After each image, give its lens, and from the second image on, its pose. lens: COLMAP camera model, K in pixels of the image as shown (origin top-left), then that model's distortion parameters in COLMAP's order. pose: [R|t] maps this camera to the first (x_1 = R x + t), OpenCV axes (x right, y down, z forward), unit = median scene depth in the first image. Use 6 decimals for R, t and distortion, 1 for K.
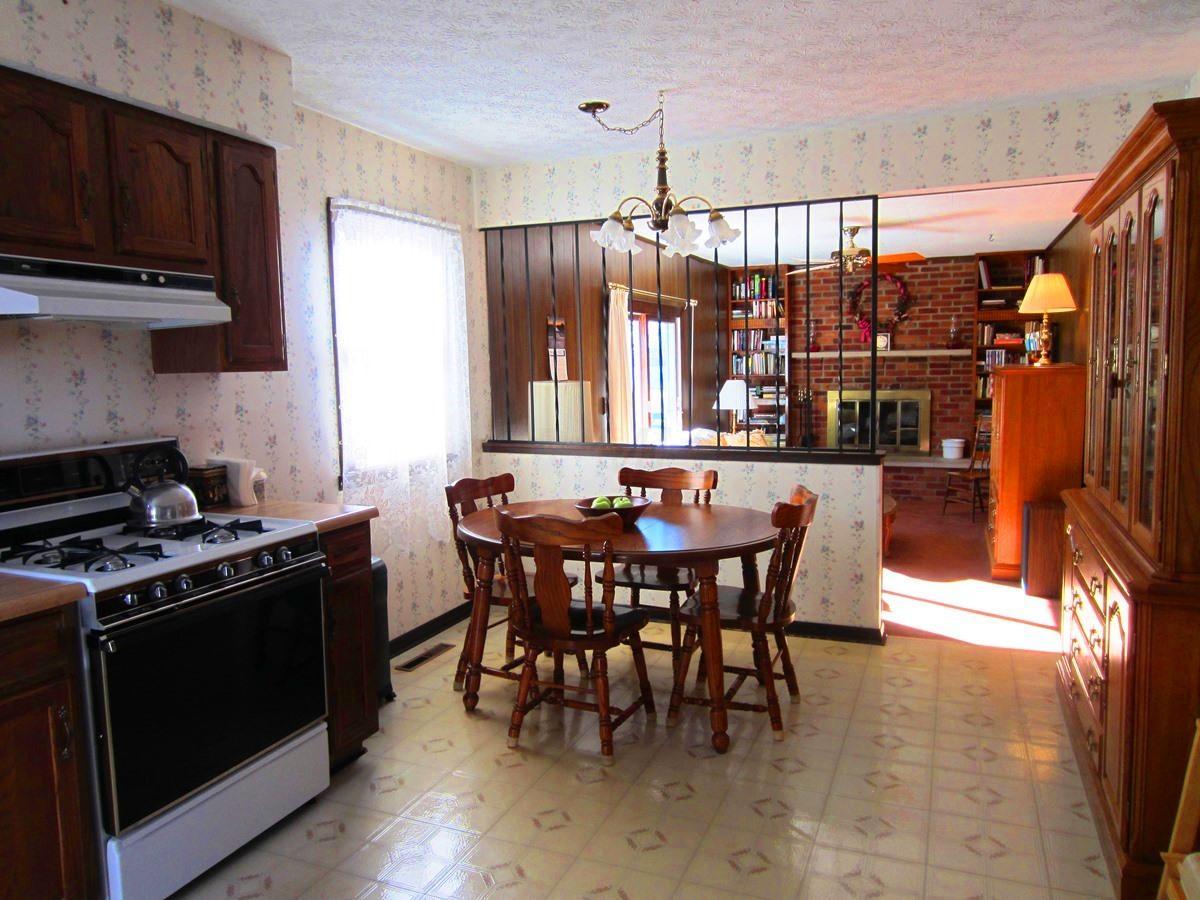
lens RADIAL K [[860.6, 0, 600.0], [0, 860.6, 450.0], [0, 0, 1]] dist [-0.022560, 0.003939]
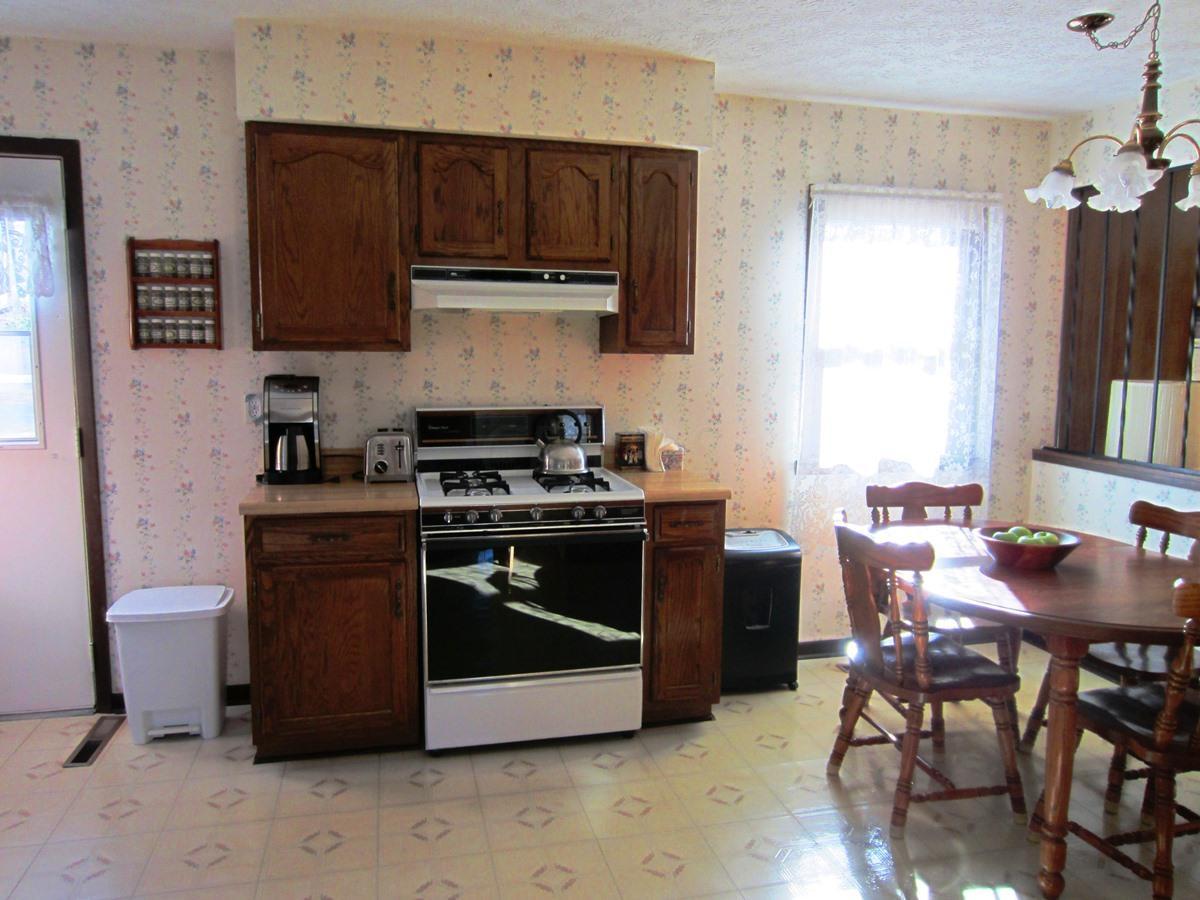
lens RADIAL K [[860.6, 0, 600.0], [0, 860.6, 450.0], [0, 0, 1]] dist [-0.022560, 0.003939]
pose [[0.585714, 0.118897, -0.801750, 0.477697], [-0.103123, 0.992075, 0.071786, -0.039219], [0.803931, 0.040633, 0.593333, 0.266644]]
